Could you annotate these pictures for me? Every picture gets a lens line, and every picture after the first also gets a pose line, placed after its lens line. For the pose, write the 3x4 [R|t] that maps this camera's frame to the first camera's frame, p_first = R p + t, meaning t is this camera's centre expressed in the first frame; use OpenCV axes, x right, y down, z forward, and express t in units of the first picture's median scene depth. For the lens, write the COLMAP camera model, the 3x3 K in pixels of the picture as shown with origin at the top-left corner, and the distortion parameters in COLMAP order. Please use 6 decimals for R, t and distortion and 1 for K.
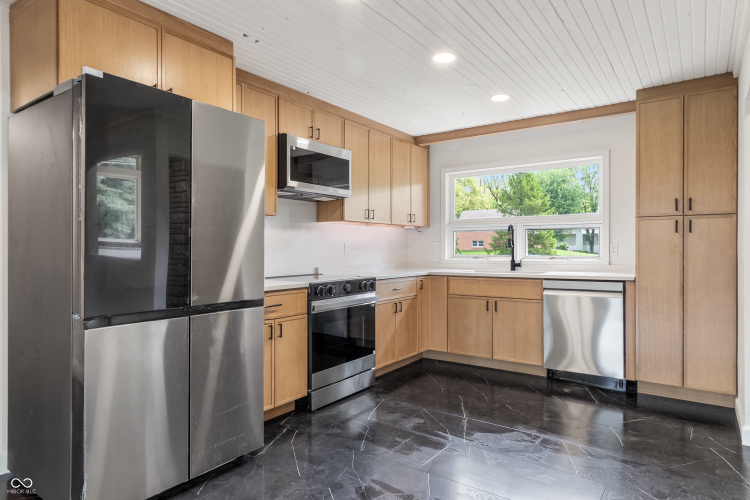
lens RADIAL K [[456.6, 0, 372.2], [0, 456.6, 249.6], [0, 0, 1]] dist [0.018964, 0.000009]
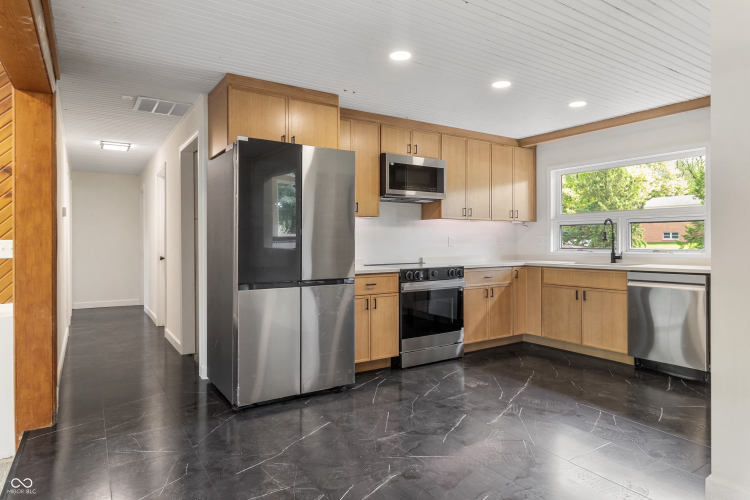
lens RADIAL K [[456.6, 0, 377.2], [0, 456.6, 243.4], [0, 0, 1]] dist [0.018964, 0.000009]
pose [[0.935515, 0.000740, -0.353286, 0.223605], [0.000189, 0.999997, 0.002594, -0.001512], [0.353286, -0.002493, 0.935512, -0.197278]]
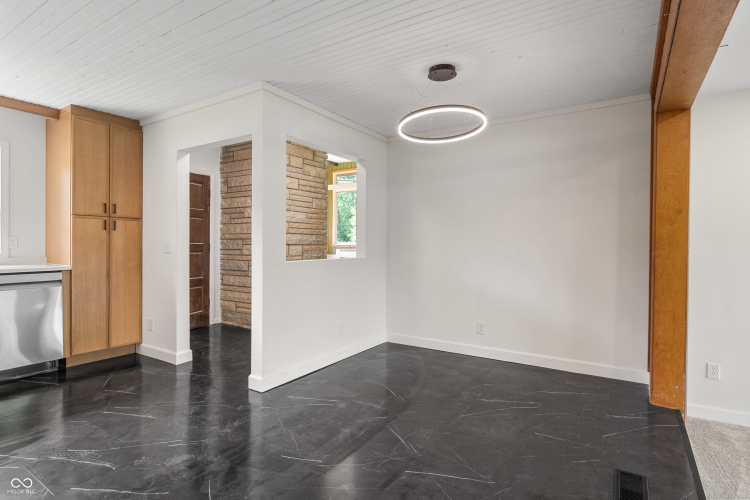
lens RADIAL K [[398.6, 0, 375.9], [0, 398.6, 248.5], [0, 0, 1]] dist [-0.001370, -0.000538]
pose [[-0.051250, -0.009954, 0.998636, -0.449450], [-0.008473, 0.999919, 0.009532, -0.001745], [-0.998650, -0.007973, -0.051330, 0.280653]]
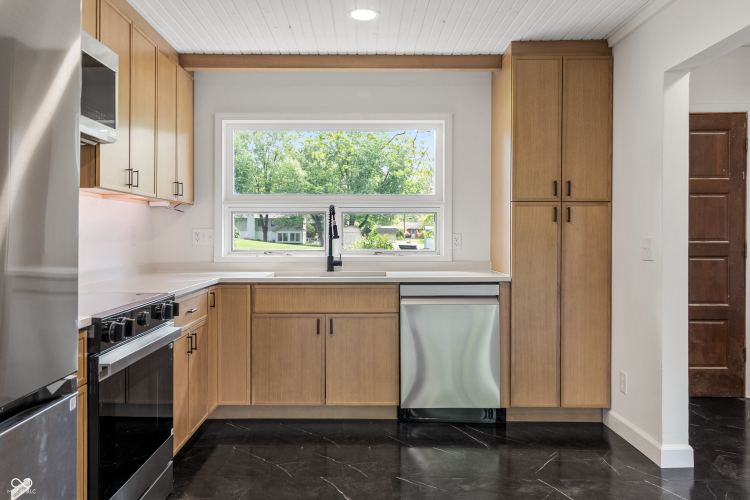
lens RADIAL K [[602.6, 0, 356.1], [0, 602.6, 241.4], [0, 0, 1]] dist [0.028978, -0.016156]
pose [[0.816620, -0.001691, 0.577173, -0.239733], [-0.002598, 0.999975, 0.006606, -0.007860], [-0.577170, -0.006894, 0.816595, 0.294766]]
